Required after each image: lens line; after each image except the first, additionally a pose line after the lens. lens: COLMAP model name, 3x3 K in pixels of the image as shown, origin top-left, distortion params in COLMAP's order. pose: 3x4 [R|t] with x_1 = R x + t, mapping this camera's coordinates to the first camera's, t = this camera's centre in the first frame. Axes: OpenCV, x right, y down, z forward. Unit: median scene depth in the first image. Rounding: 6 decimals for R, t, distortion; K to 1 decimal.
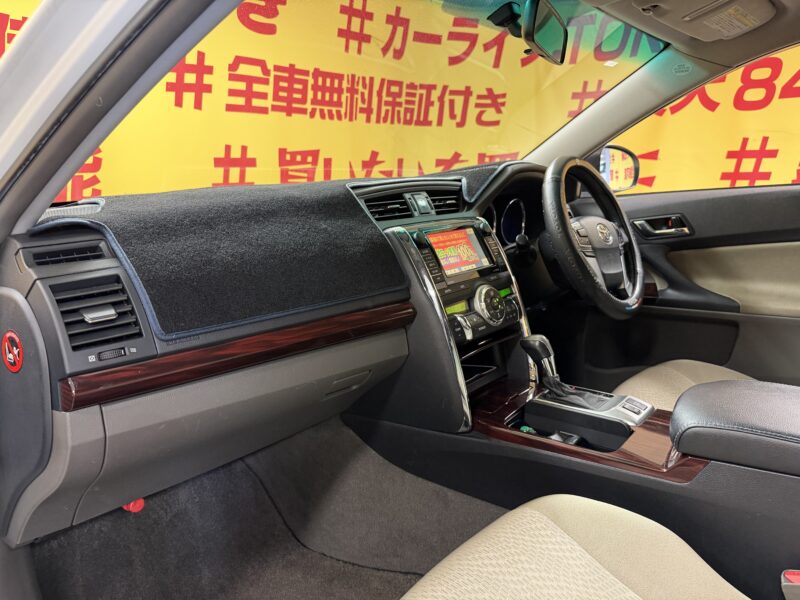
lens RADIAL K [[573.5, 0, 398.0], [0, 573.5, 305.4], [0, 0, 1]] dist [0.004608, -0.012229]
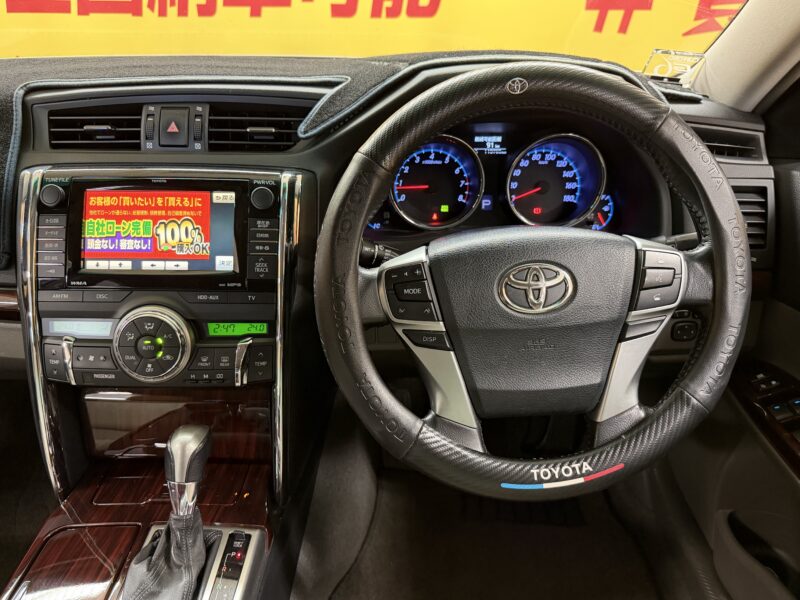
lens RADIAL K [[615.0, 0, 388.0], [0, 615.0, 302.7], [0, 0, 1]] dist [0.020928, -0.038429]
pose [[0.643501, 0.394856, -0.655740, 0.174317], [-0.191981, 0.912552, 0.361097, -0.075384], [0.740979, -0.106477, 0.663033, 0.196016]]
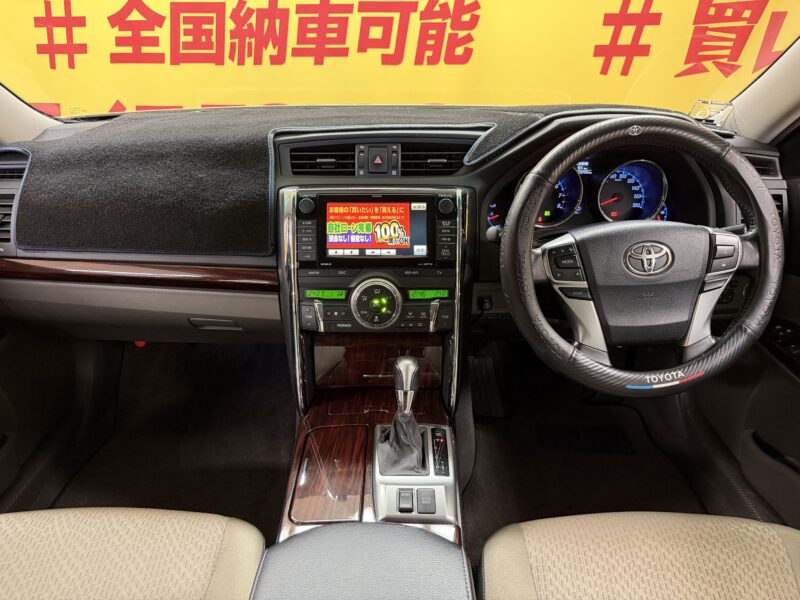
lens RADIAL K [[549.6, 0, 393.4], [0, 549.6, 299.7], [0, 0, 1]] dist [0.035874, -0.047251]
pose [[0.645948, 0.374698, -0.665096, 0.180138], [-0.180366, 0.921494, 0.343974, -0.072514], [0.741768, -0.102229, 0.662820, 0.122941]]
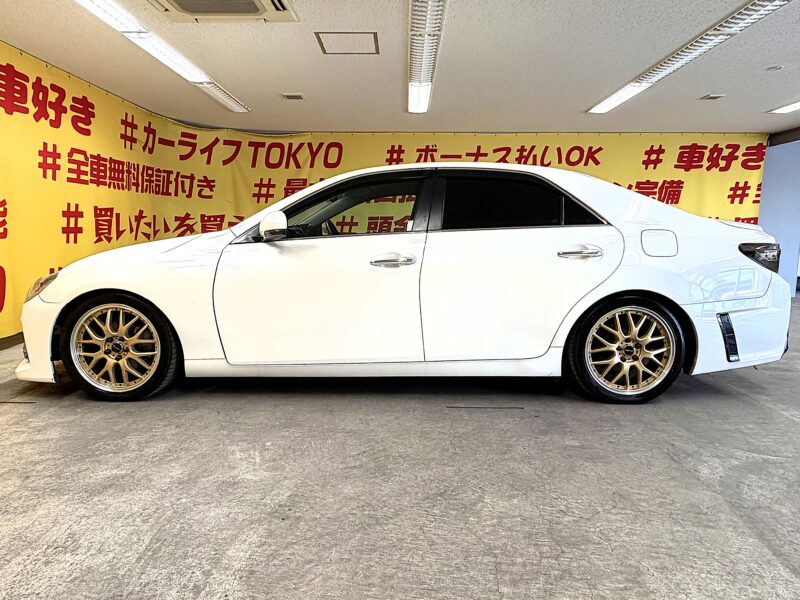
lens RADIAL K [[504.3, 0, 405.0], [0, 504.3, 303.6], [0, 0, 1]] dist [-0.006555, -0.002983]
pose [[0.758667, -0.057381, 0.648946, -0.421376], [0.109364, 0.993195, -0.040035, 0.120728], [-0.642233, 0.101344, 0.759780, -0.493453]]
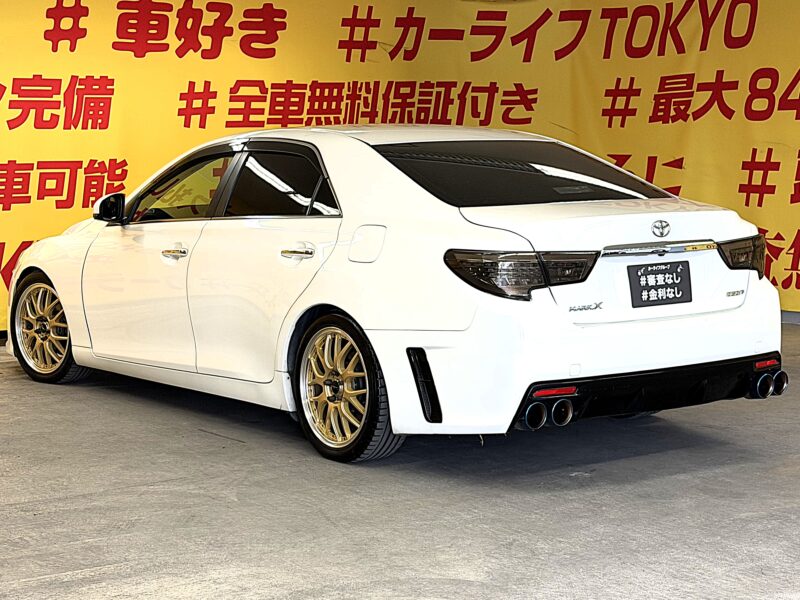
lens RADIAL K [[1595.4, 0, 398.0], [0, 1595.4, 307.4], [0, 0, 1]] dist [0.089948, 0.000000]
pose [[0.970128, 0.040412, -0.239206, 0.687733], [-0.064178, 0.993650, -0.092414, 0.249734], [0.233952, 0.105005, 0.966561, -1.669448]]
